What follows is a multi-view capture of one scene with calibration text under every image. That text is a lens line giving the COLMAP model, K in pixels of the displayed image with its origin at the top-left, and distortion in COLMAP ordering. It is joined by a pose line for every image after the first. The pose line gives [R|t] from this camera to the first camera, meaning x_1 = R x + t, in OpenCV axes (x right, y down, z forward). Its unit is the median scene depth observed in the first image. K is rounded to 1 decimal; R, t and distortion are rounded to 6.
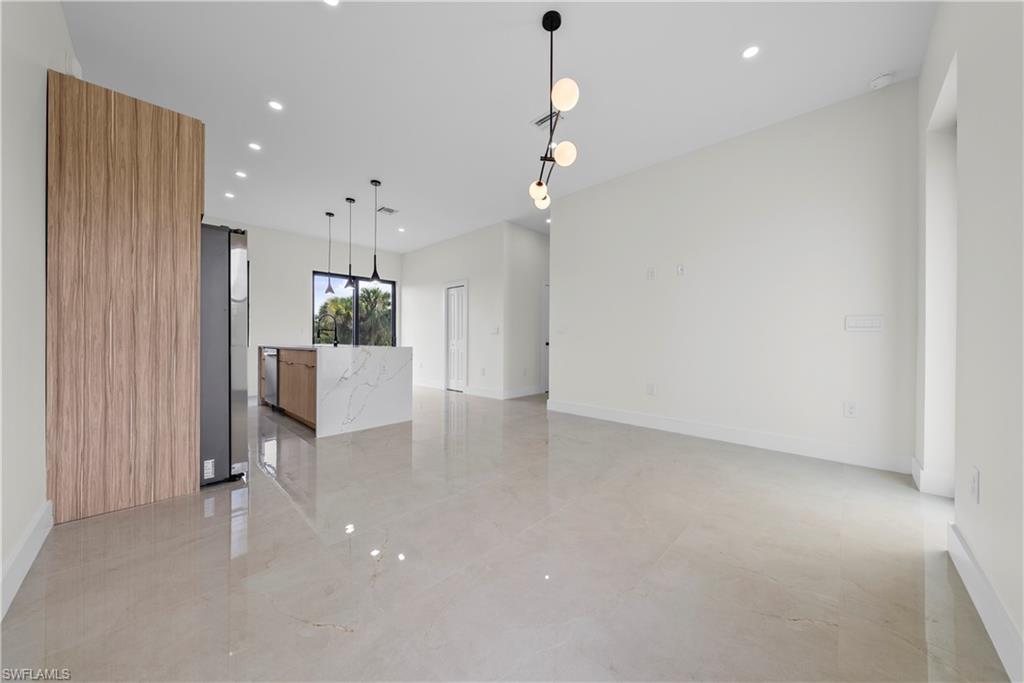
lens RADIAL K [[346.3, 0, 512.9], [0, 346.3, 338.7], [0, 0, 1]] dist [-0.000910, -0.000041]
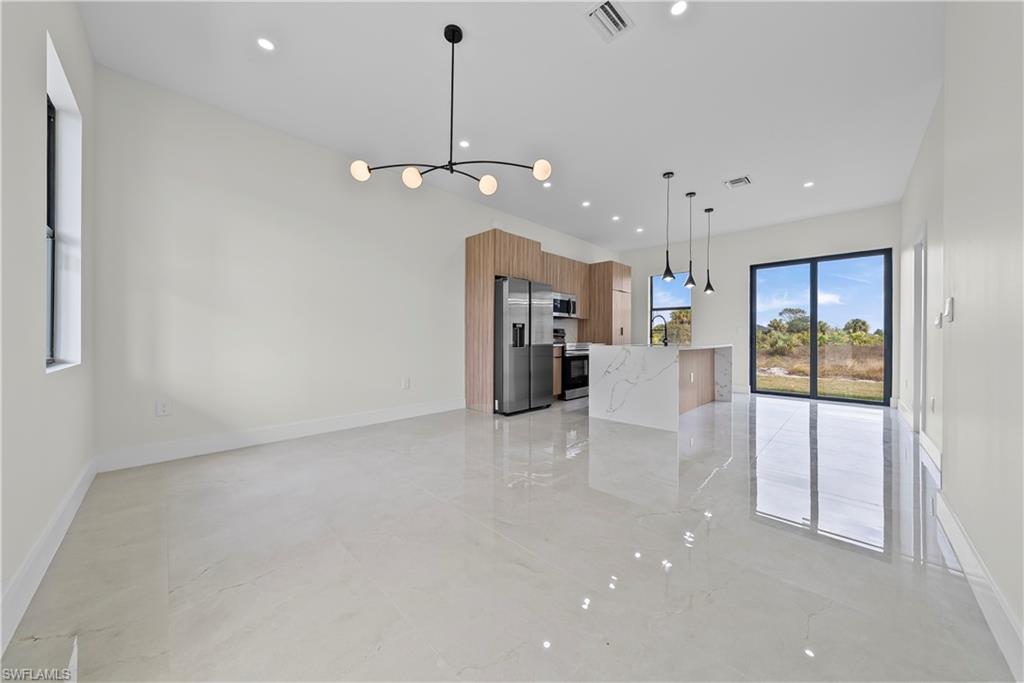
lens RADIAL K [[346.3, 0, 512.9], [0, 346.3, 338.7], [0, 0, 1]] dist [-0.000910, -0.000041]
pose [[-0.016091, -0.001974, -0.999869, 1.163897], [-0.002467, 0.999995, -0.001934, 0.010532], [0.999867, 0.002436, -0.016095, 1.210834]]
